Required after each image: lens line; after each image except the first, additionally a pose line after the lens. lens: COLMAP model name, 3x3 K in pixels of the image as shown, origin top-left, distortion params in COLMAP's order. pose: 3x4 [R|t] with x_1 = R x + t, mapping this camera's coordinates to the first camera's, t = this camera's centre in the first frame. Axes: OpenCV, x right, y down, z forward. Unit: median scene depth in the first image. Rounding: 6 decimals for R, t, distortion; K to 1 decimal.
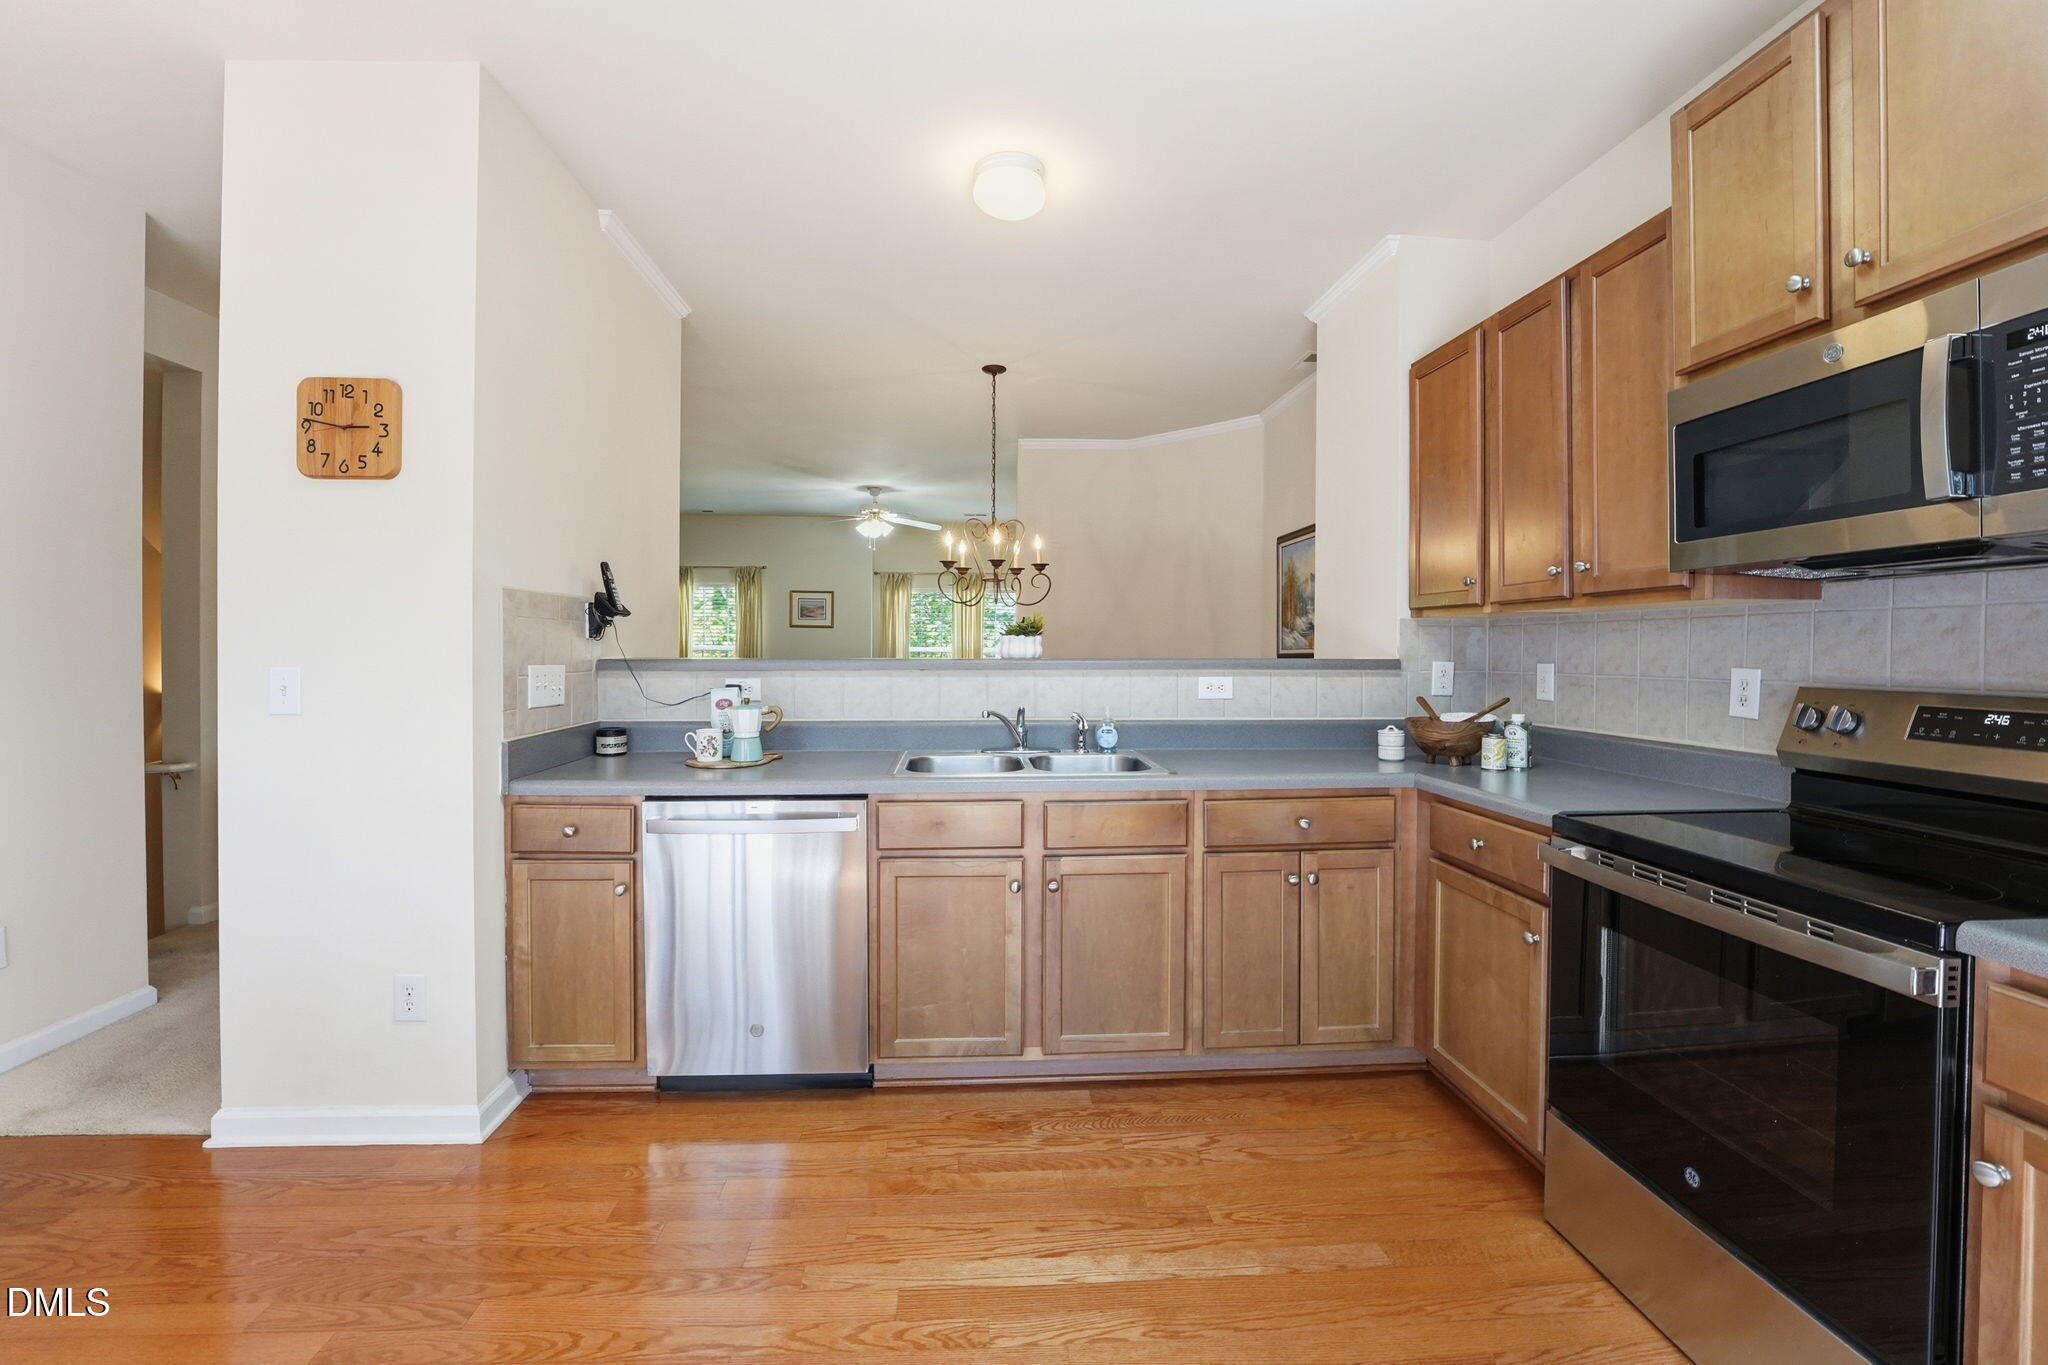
lens RADIAL K [[860.5, 0, 1034.0], [0, 860.5, 651.0], [0, 0, 1]] dist [-0.026451, 0.004056]
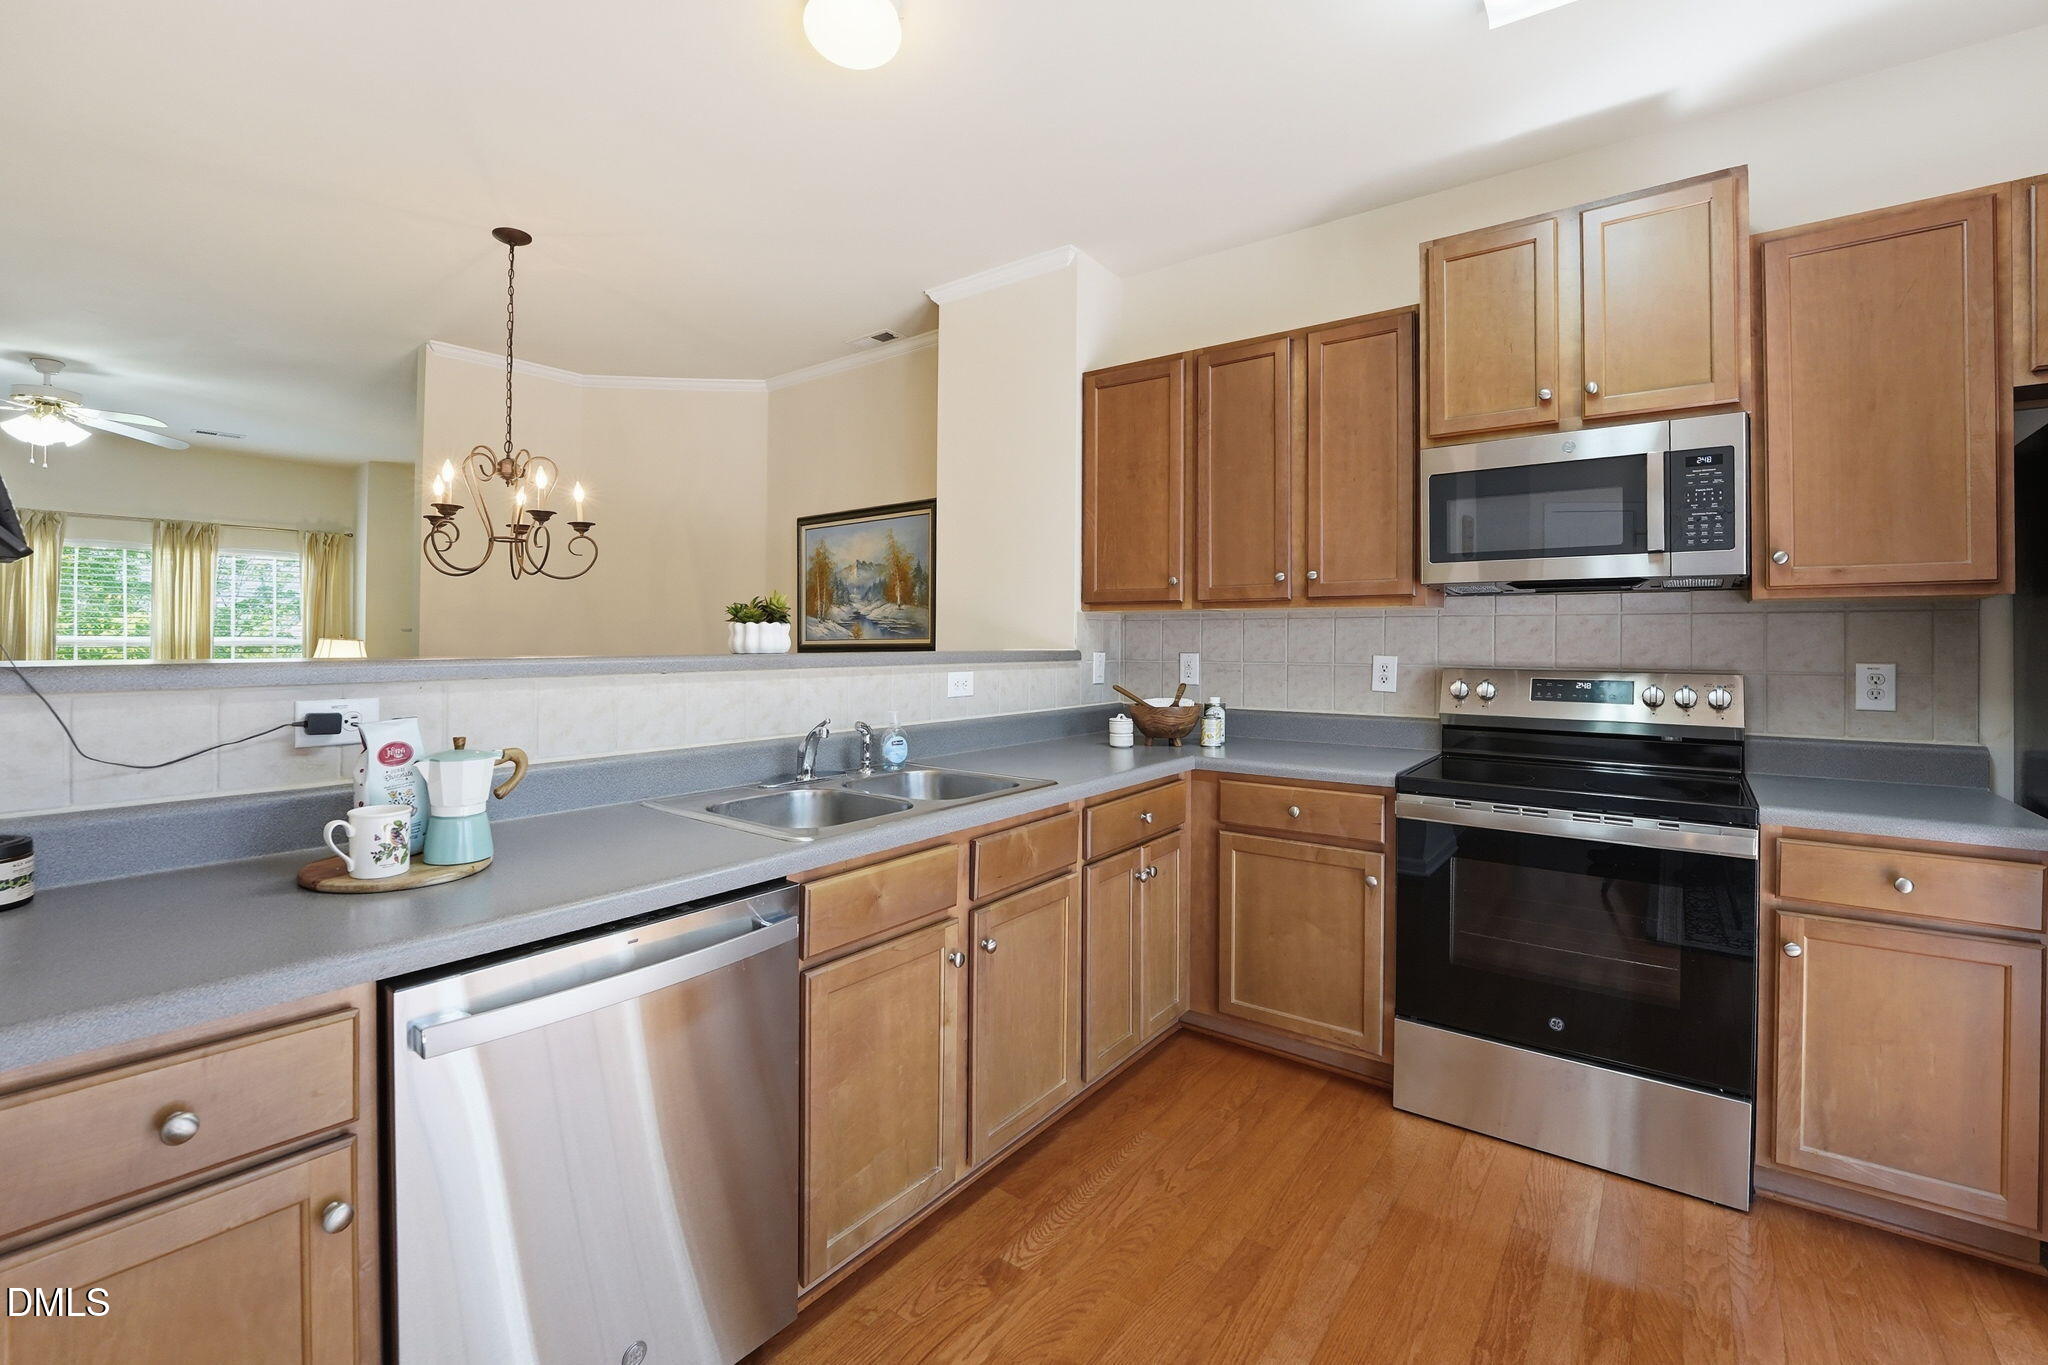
lens RADIAL K [[860.5, 0, 997.5], [0, 860.5, 637.0], [0, 0, 1]] dist [-0.026451, 0.004056]
pose [[0.672326, 0.003629, 0.740247, -0.543950], [-0.001396, 0.999992, -0.003634, -0.003689], [-0.740254, 0.001409, 0.672326, 0.462057]]
